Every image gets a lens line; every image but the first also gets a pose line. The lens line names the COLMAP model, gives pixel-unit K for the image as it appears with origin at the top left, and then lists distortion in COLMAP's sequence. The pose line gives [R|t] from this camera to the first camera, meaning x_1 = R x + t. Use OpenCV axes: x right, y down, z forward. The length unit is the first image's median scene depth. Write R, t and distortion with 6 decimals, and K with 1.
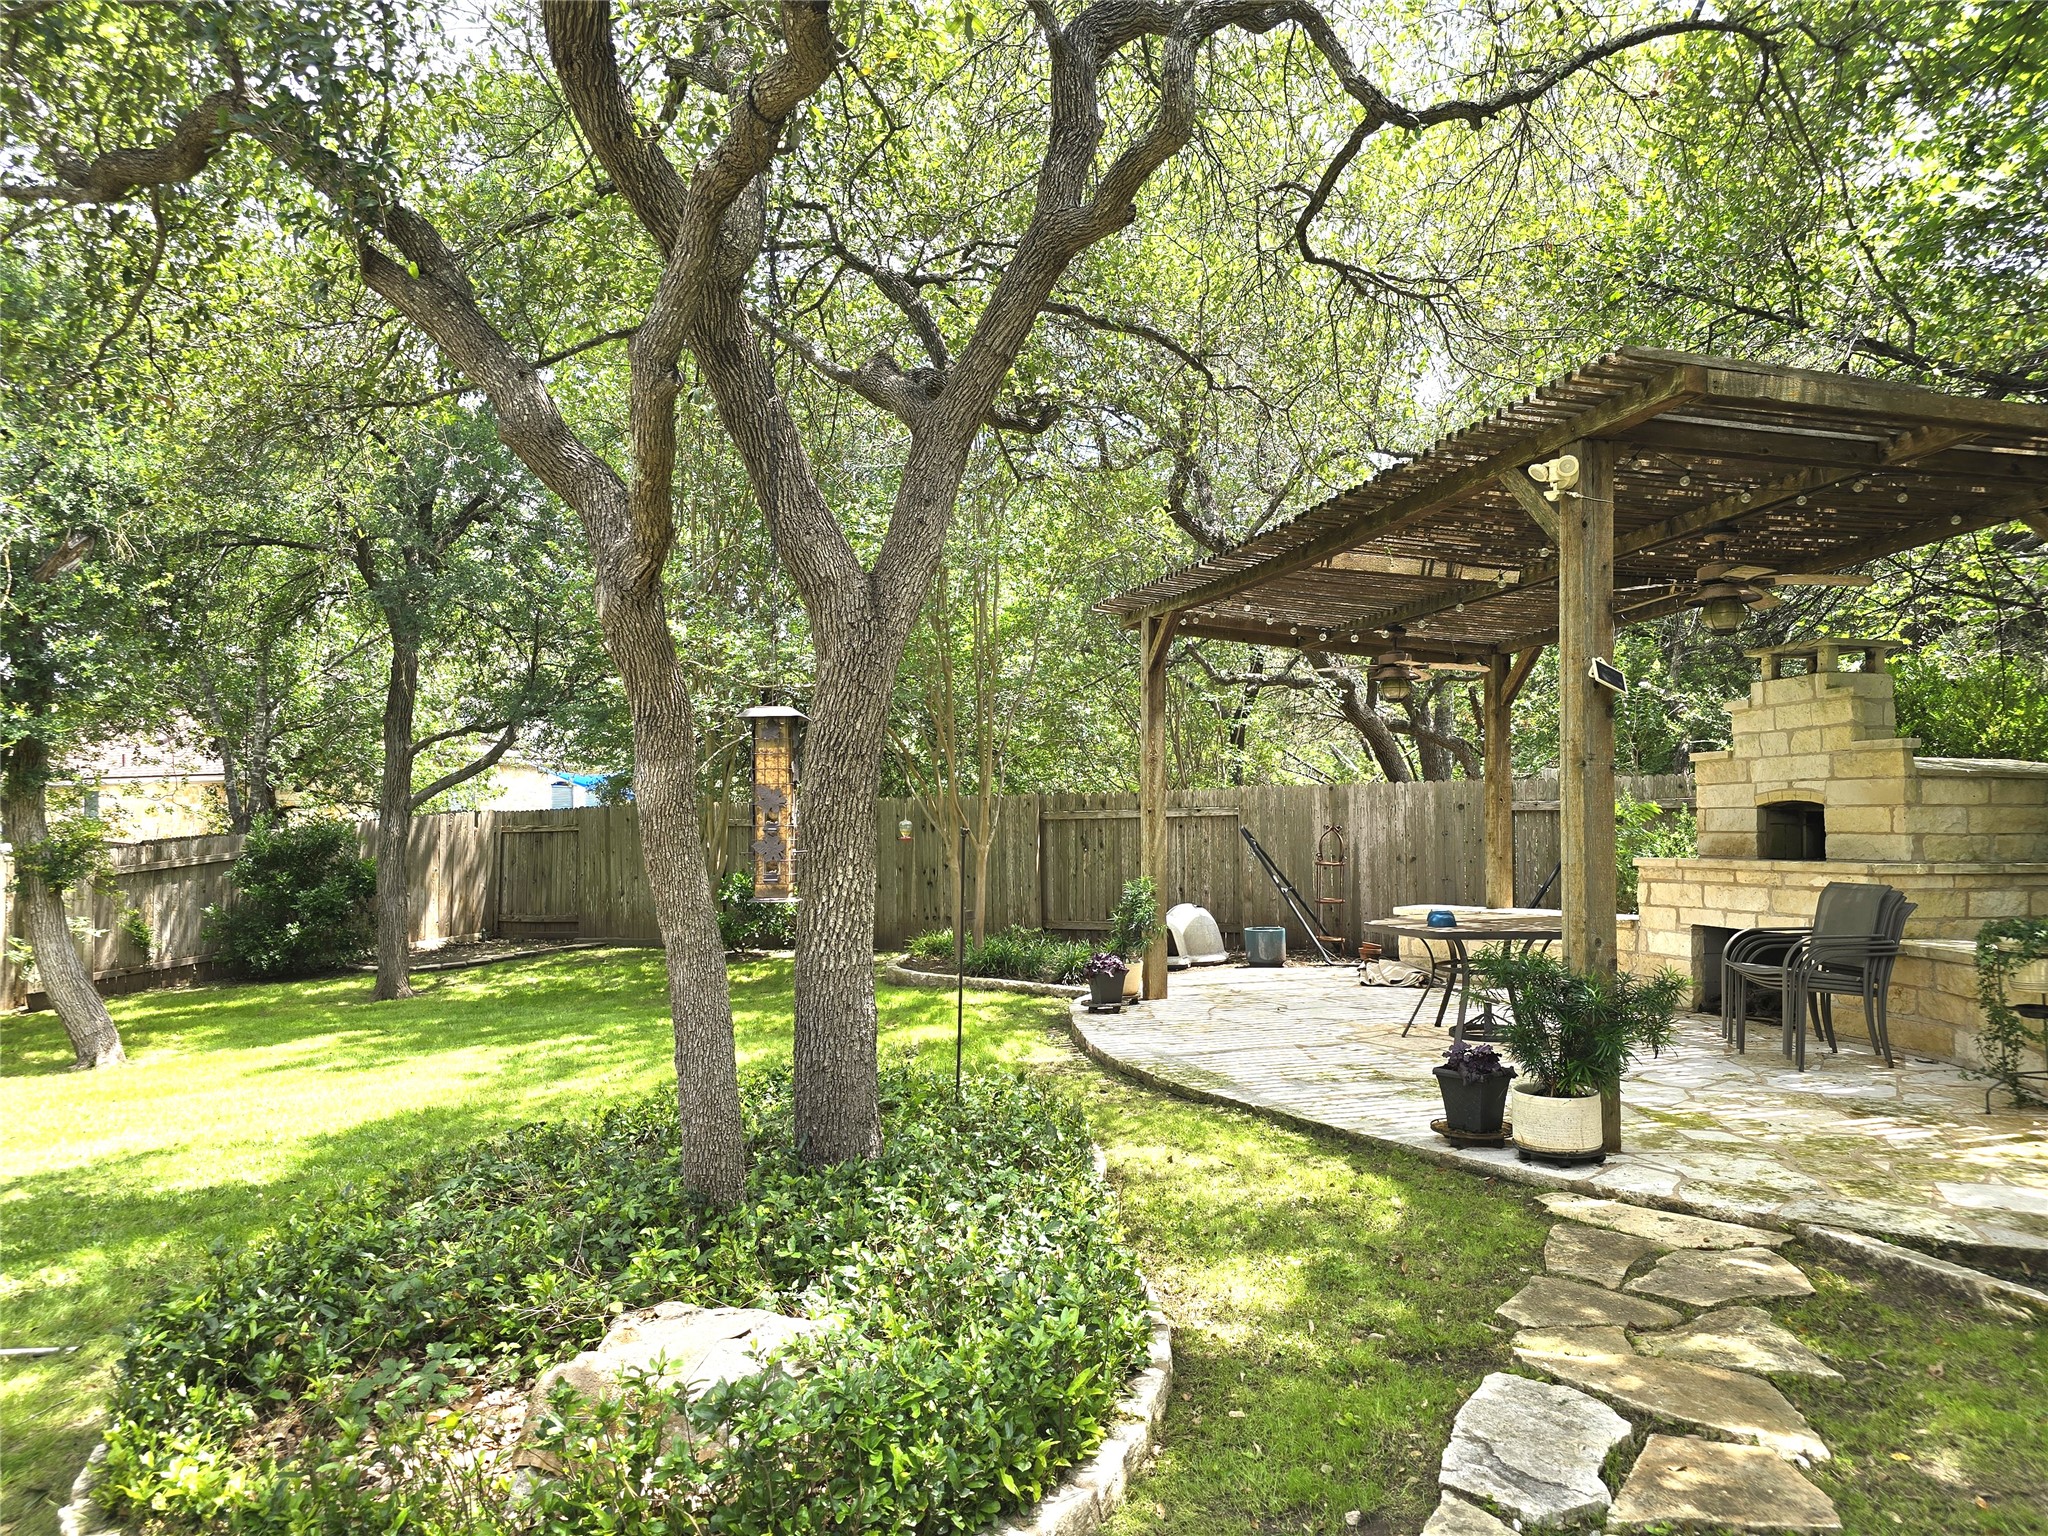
lens RADIAL K [[1294.6, 0, 1024.0], [0, 1294.6, 768.0], [0, 0, 1]] dist [0.003898, -0.002305]
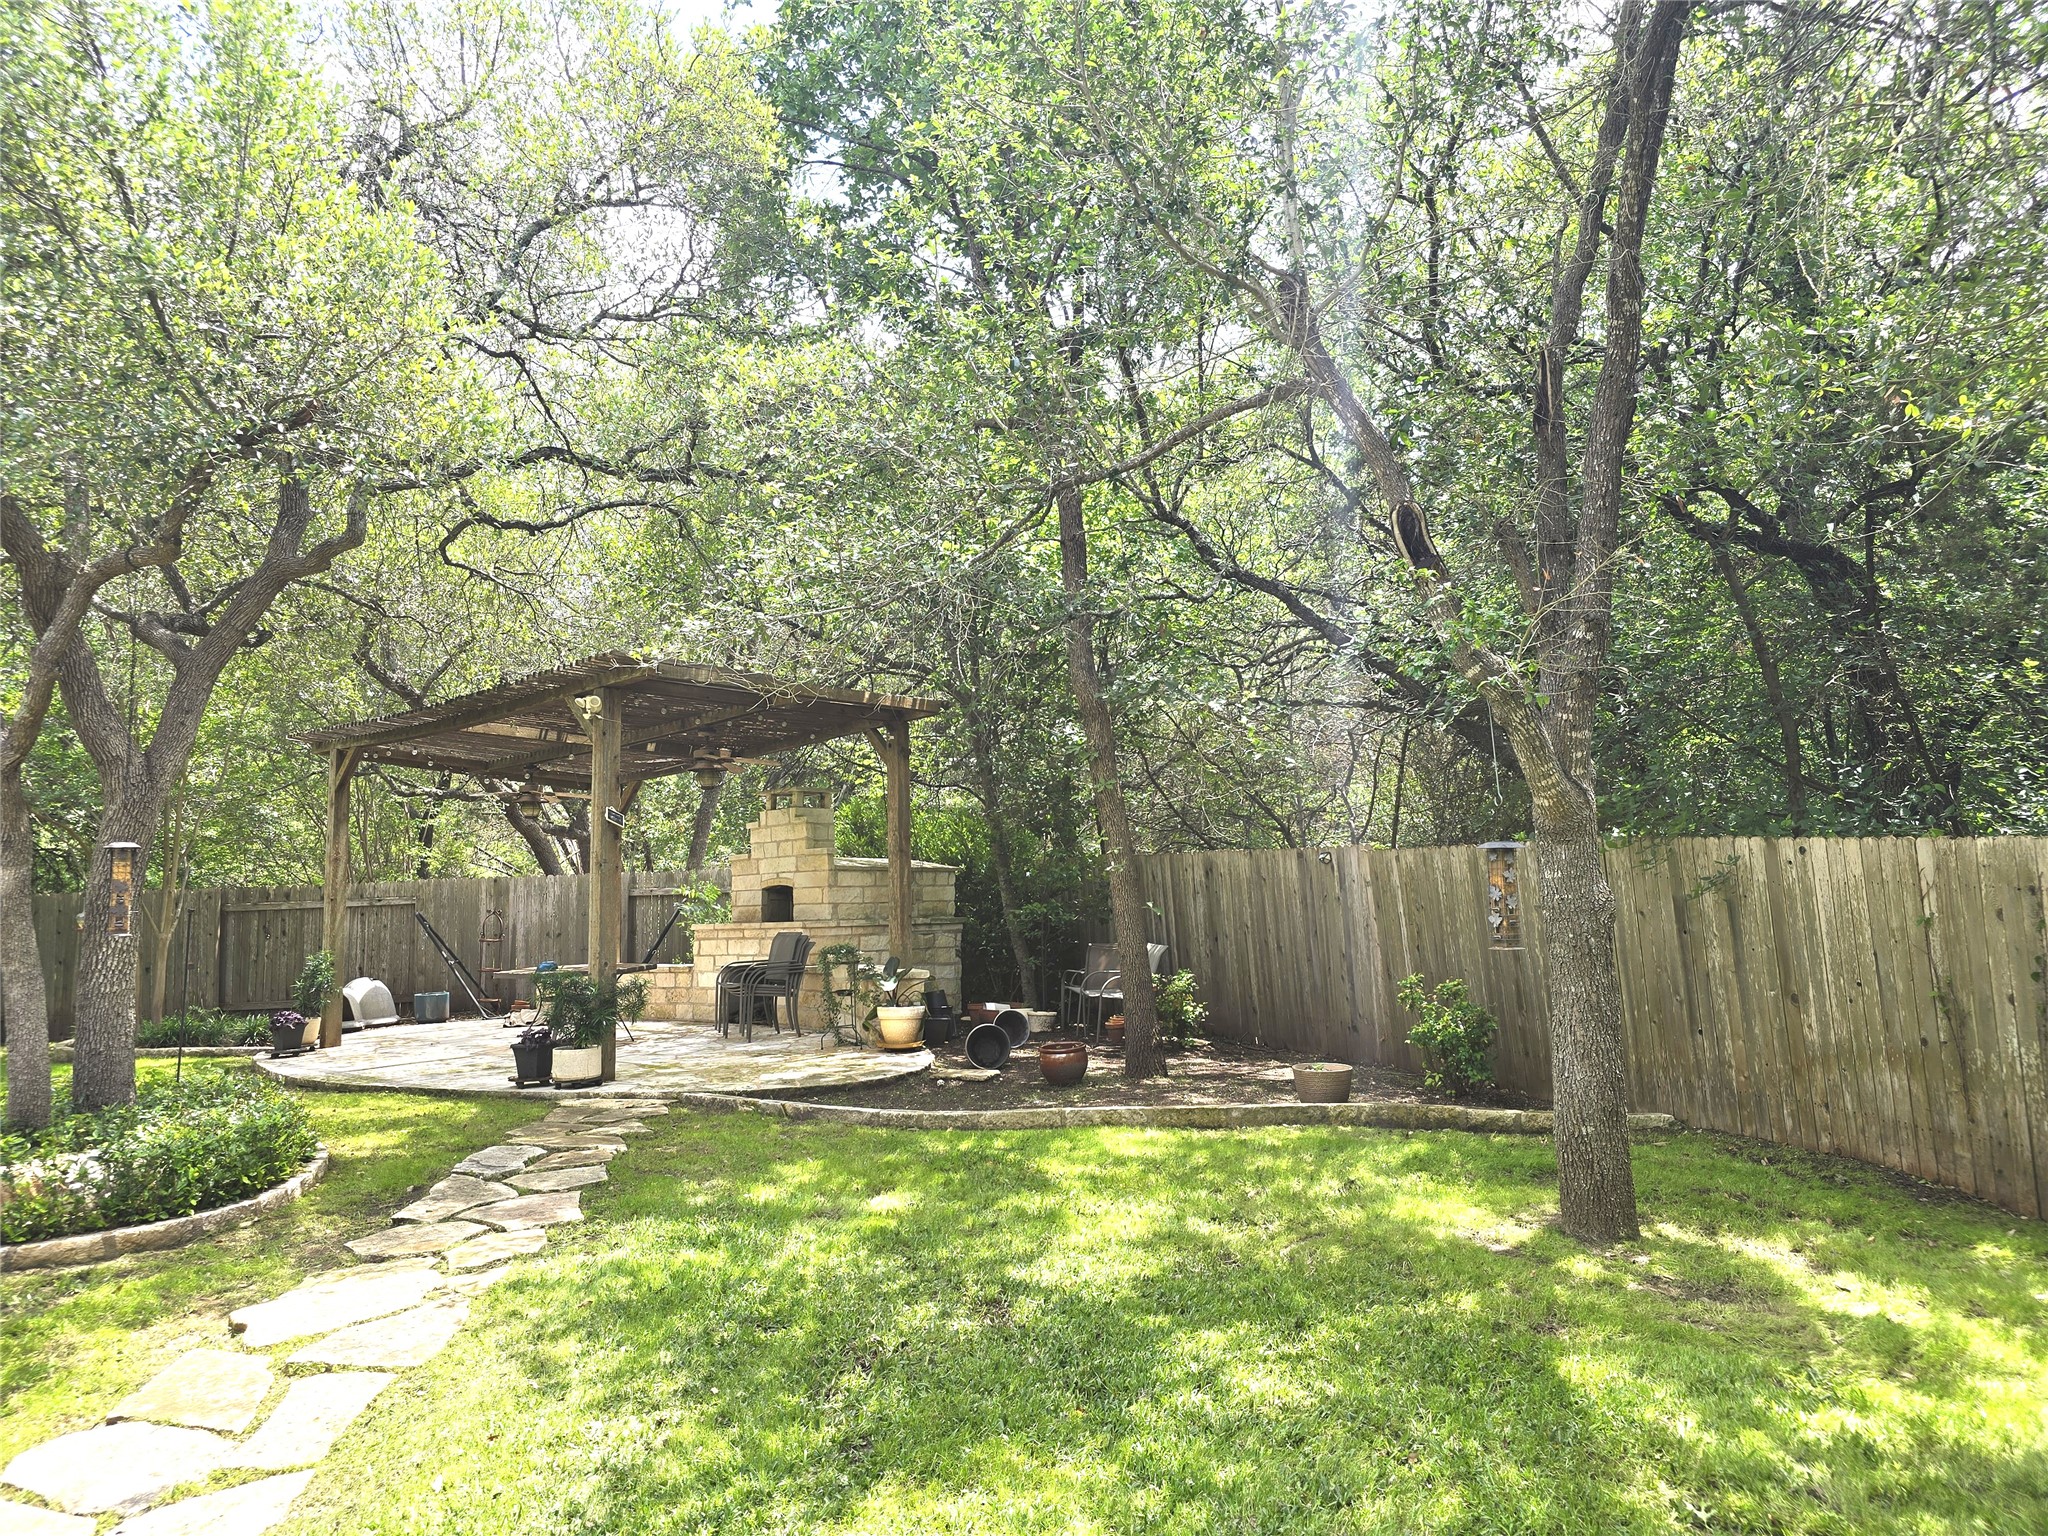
lens RADIAL K [[1294.6, 0, 1024.0], [0, 1294.6, 768.0], [0, 0, 1]] dist [0.003898, -0.002305]
pose [[0.835465, 0.038681, 0.548180, -0.045253], [0.000227, 0.997495, -0.070732, -0.006920], [-0.549543, 0.059219, 0.833364, -0.537164]]
